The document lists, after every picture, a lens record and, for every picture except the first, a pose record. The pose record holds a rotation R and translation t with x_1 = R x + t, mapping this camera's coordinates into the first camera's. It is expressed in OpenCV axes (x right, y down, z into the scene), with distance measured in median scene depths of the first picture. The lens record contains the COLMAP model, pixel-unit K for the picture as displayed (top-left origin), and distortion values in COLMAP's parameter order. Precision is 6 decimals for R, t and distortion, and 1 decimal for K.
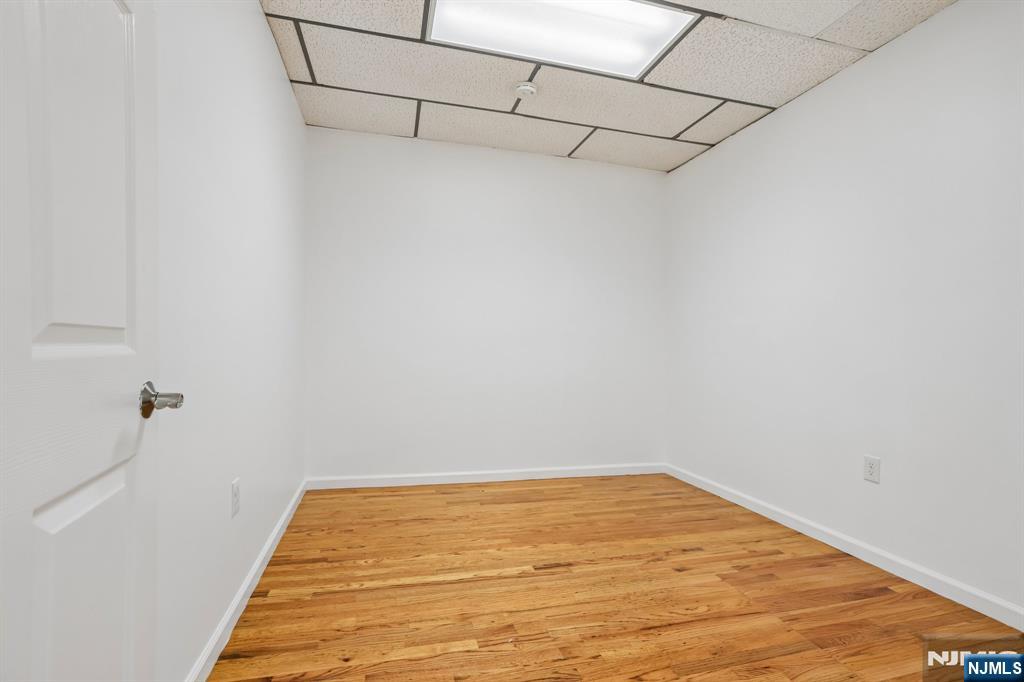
lens RADIAL K [[468.2, 0, 505.2], [0, 468.2, 342.5], [0, 0, 1]] dist [-0.058830, 0.023052]
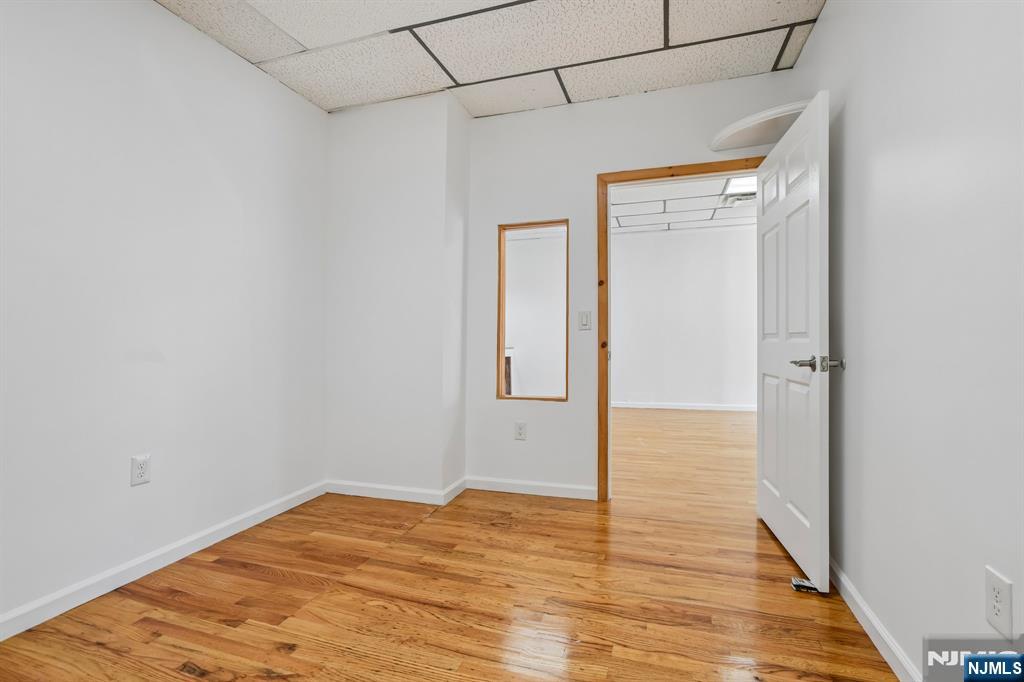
lens RADIAL K [[476.6, 0, 510.6], [0, 476.6, 356.2], [0, 0, 1]] dist [-0.059649, 0.026559]
pose [[-0.847037, -0.034754, 0.530396, -0.308869], [-0.017613, 0.999147, 0.037341, 0.013537], [-0.531242, 0.022287, -0.846927, 1.587230]]
